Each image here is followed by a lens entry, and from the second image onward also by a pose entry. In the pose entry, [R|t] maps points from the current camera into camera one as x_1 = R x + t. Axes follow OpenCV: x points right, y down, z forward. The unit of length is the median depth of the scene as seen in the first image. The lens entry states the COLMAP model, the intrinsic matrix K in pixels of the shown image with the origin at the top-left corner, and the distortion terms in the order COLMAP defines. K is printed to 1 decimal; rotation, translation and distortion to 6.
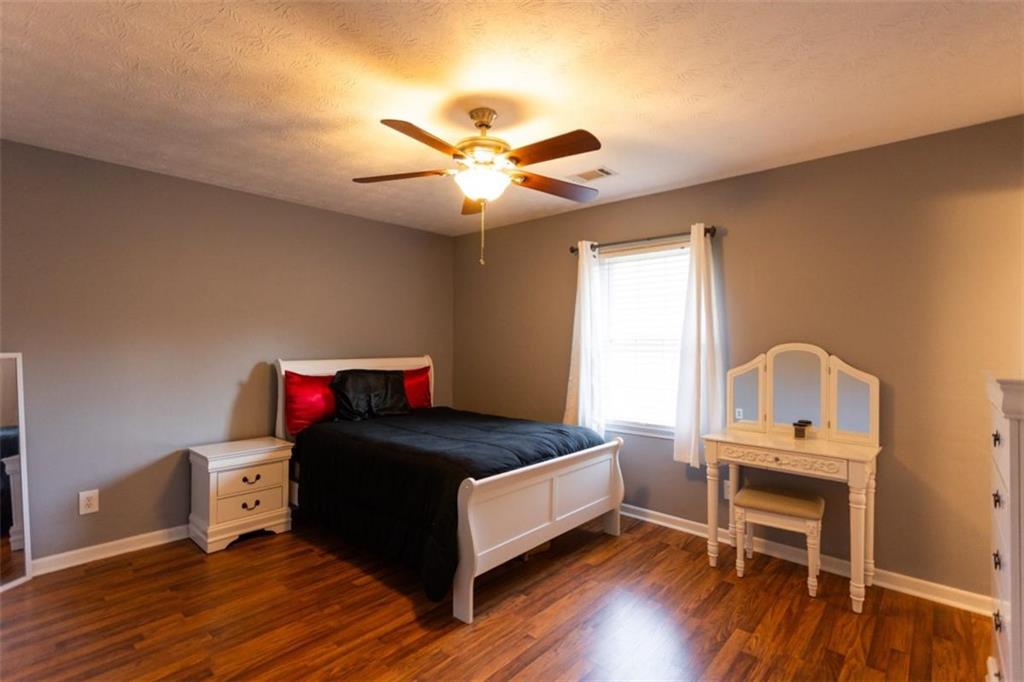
lens RADIAL K [[486.5, 0, 509.6], [0, 486.5, 344.2], [0, 0, 1]] dist [0.001895, 0.001171]
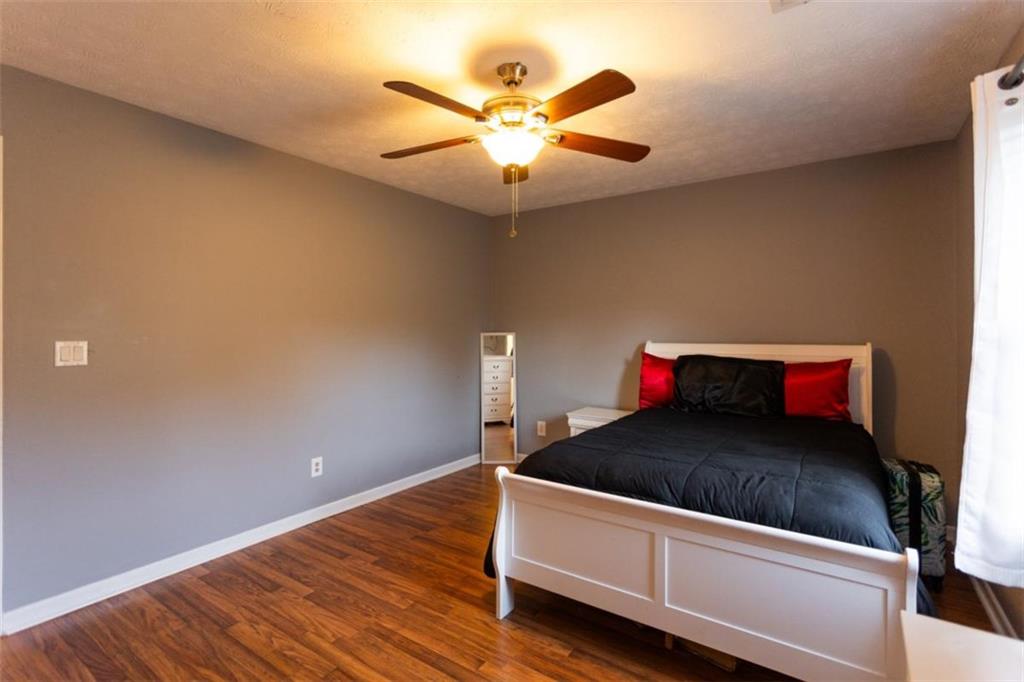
lens RADIAL K [[486.5, 0, 508.5], [0, 486.5, 331.3], [0, 0, 1]] dist [0.001895, 0.001171]
pose [[0.123505, 0.002075, -0.992342, 0.615382], [-0.000865, 0.999998, 0.001983, 0.008611], [0.992344, 0.000614, 0.123506, 0.644715]]
